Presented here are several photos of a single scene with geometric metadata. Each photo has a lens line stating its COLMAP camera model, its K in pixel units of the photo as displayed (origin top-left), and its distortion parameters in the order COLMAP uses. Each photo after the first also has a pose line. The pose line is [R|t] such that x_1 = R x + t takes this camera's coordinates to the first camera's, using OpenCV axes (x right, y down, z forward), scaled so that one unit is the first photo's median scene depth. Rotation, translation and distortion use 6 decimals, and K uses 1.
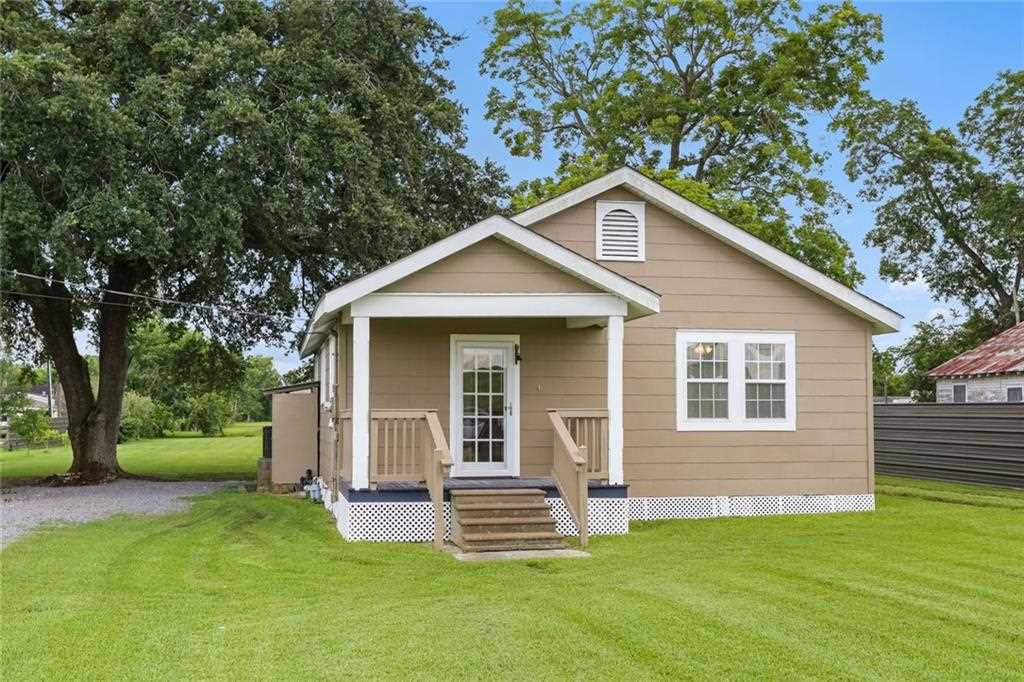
lens RADIAL K [[1178.4, 0, 512.2], [0, 1178.4, 375.7], [0, 0, 1]] dist [0.021935, 0.030438]
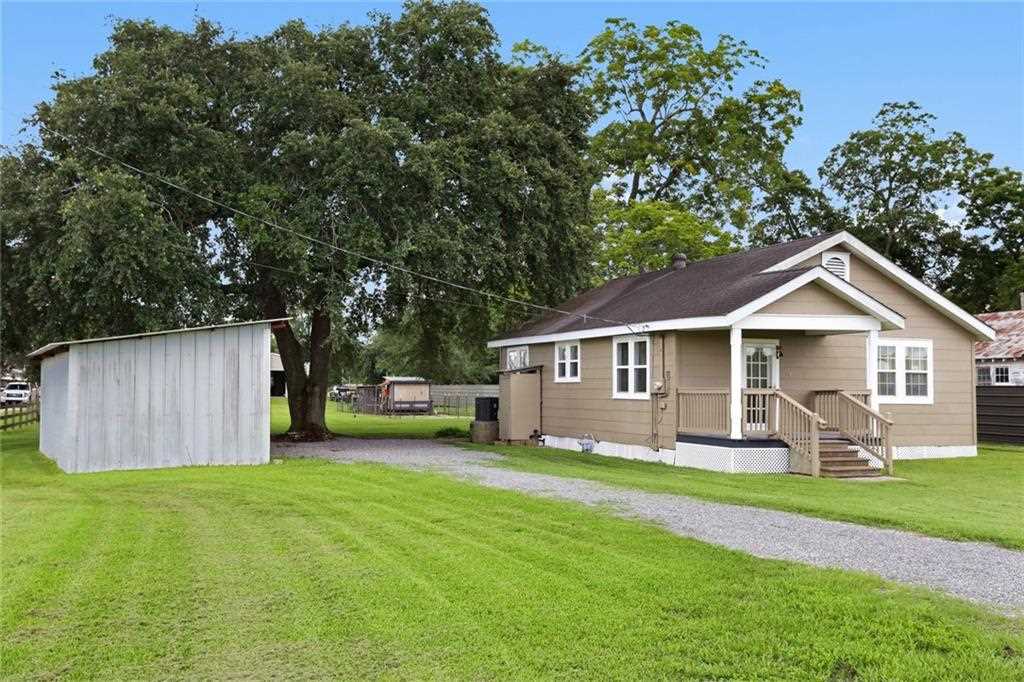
lens RADIAL K [[1038.6, 0, 512.0], [0, 1038.6, 341.0], [0, 0, 1]] dist [0.003919, 0.005063]
pose [[0.986146, 0.018181, 0.164881, -0.518125], [-0.016059, 0.999770, -0.014192, -0.007443], [-0.165101, 0.011347, 0.986211, -0.242085]]
